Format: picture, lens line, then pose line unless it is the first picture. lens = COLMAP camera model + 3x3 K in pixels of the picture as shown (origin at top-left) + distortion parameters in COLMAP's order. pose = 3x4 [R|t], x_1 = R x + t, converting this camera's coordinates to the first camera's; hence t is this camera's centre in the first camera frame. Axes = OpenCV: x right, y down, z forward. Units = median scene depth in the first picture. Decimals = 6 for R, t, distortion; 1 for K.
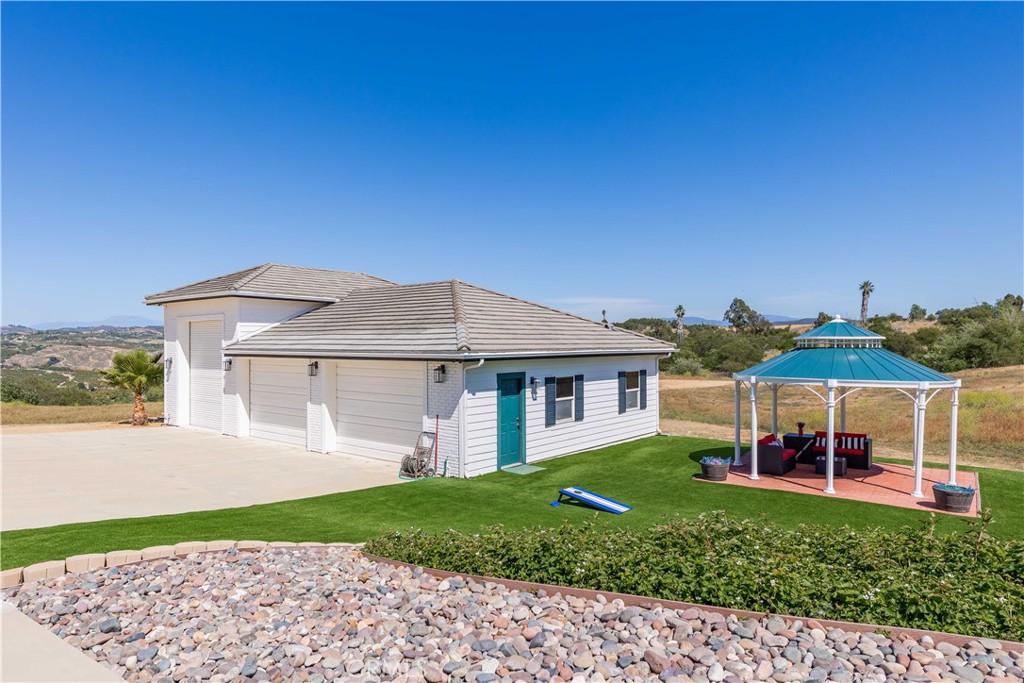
lens RADIAL K [[623.8, 0, 515.2], [0, 623.8, 343.8], [0, 0, 1]] dist [-0.003825, -0.000203]
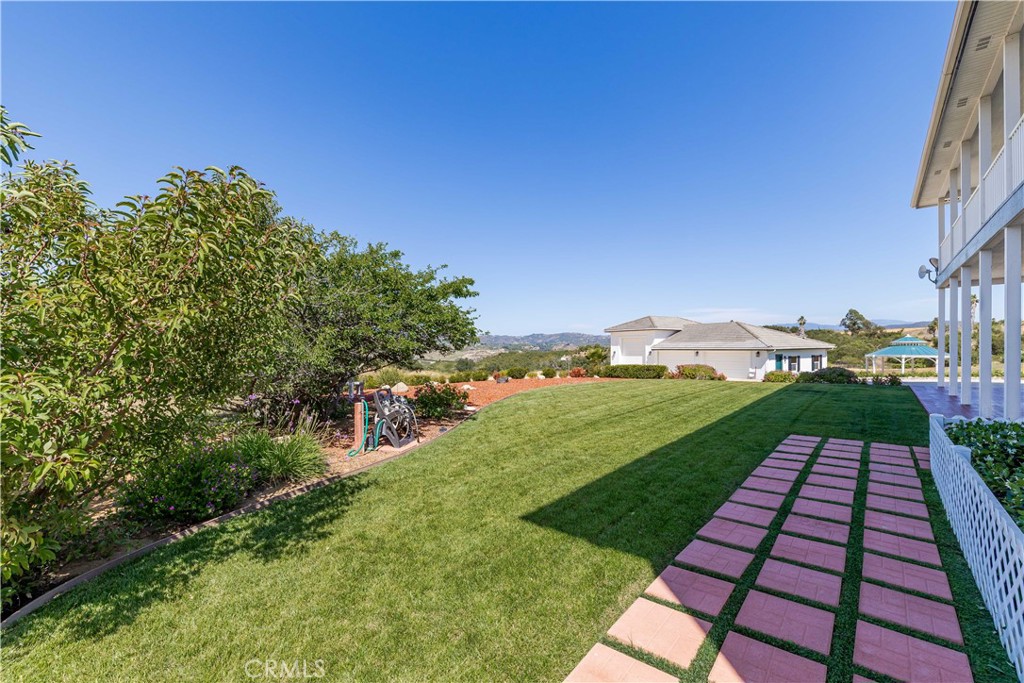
lens RADIAL K [[439.3, 0, 505.9], [0, 439.3, 346.8], [0, 0, 1]] dist [0.003282, 0.000412]
pose [[0.948862, -0.006649, -0.315621, -0.461479], [0.007244, 0.999974, 0.000712, -0.002338], [0.315608, -0.002962, 0.948885, -1.159310]]
